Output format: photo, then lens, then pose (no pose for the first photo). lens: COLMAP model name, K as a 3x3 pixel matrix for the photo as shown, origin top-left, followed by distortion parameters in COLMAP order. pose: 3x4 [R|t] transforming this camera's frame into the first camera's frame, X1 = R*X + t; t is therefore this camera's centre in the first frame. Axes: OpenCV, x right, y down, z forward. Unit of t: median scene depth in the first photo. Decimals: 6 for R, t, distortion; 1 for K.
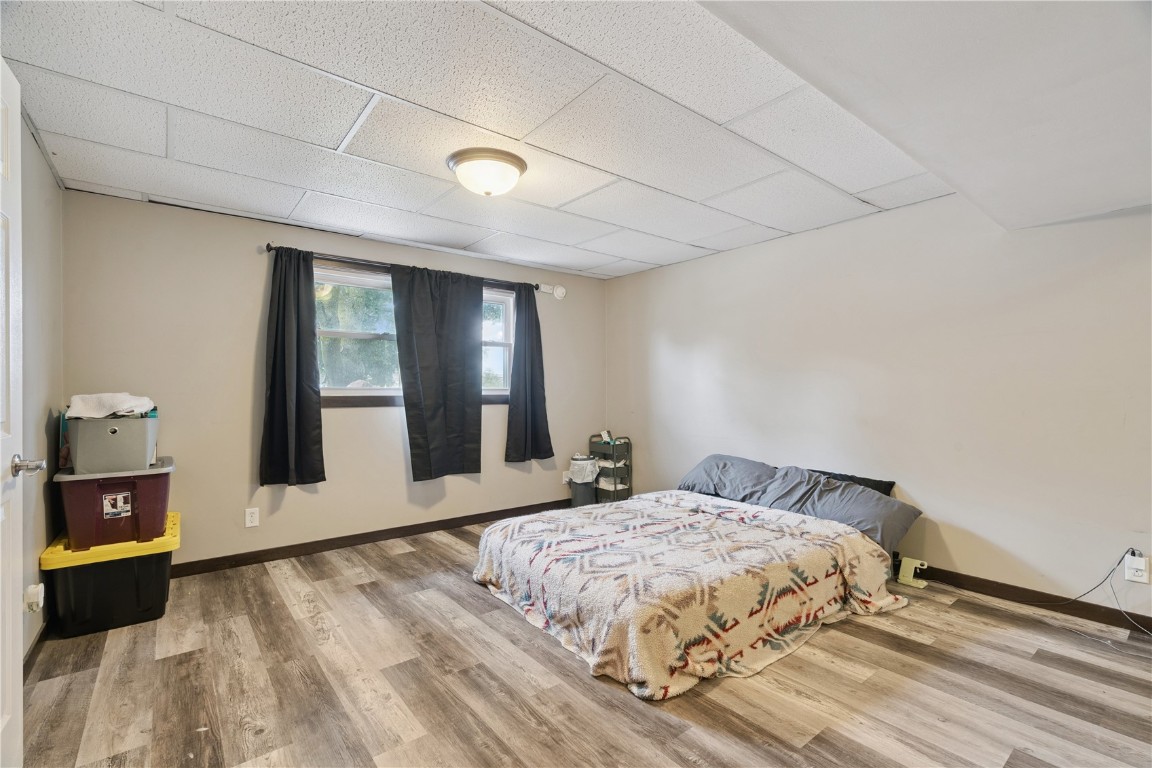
lens RADIAL K [[520.0, 0, 570.8], [0, 520.0, 391.0], [0, 0, 1]] dist [-0.005823, 0.002805]
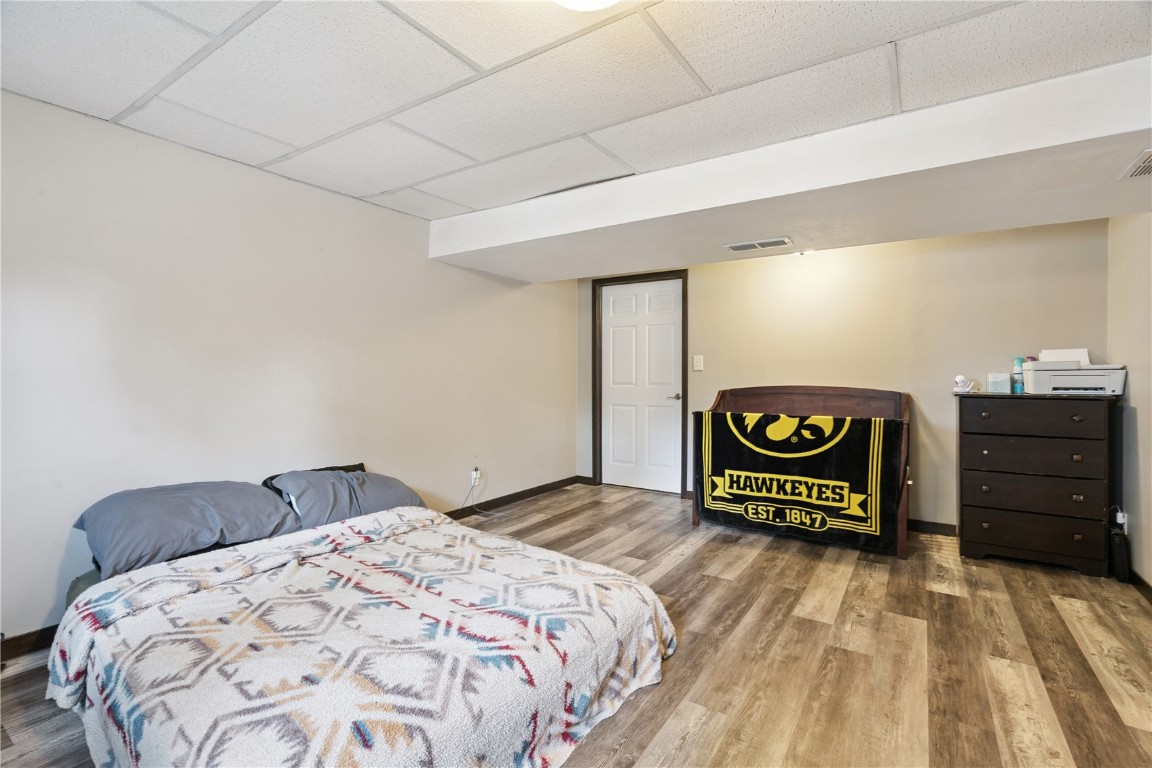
lens RADIAL K [[520.0, 0, 577.1], [0, 520.0, 385.4], [0, 0, 1]] dist [-0.005823, 0.002805]
pose [[-0.318280, -0.015389, 0.947872, -0.573547], [0.000644, 0.999864, 0.016450, -0.000024], [-0.947997, 0.005846, -0.318227, 1.043752]]
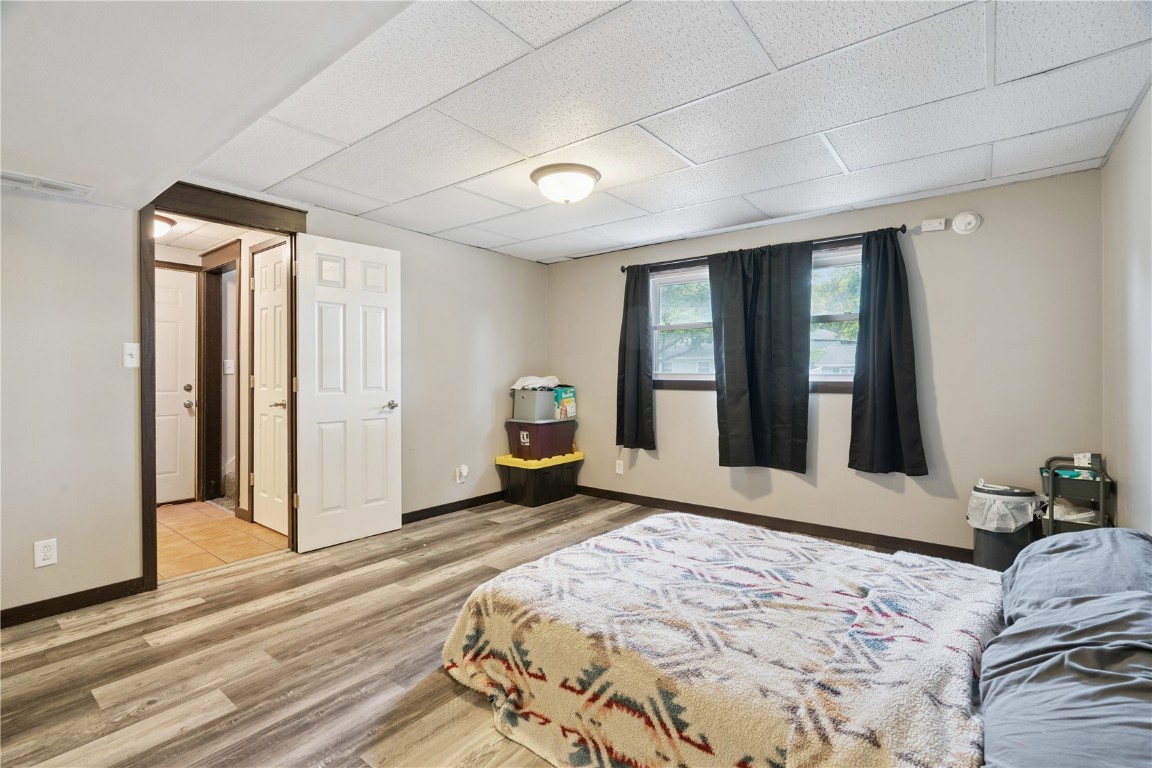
lens RADIAL K [[520.0, 0, 574.9], [0, 520.0, 373.4], [0, 0, 1]] dist [-0.005823, 0.002805]
pose [[0.234970, -0.000021, -0.972003, 0.842715], [-0.002995, 0.999995, -0.000746, -0.004653], [0.971998, 0.003086, 0.234968, 0.671809]]
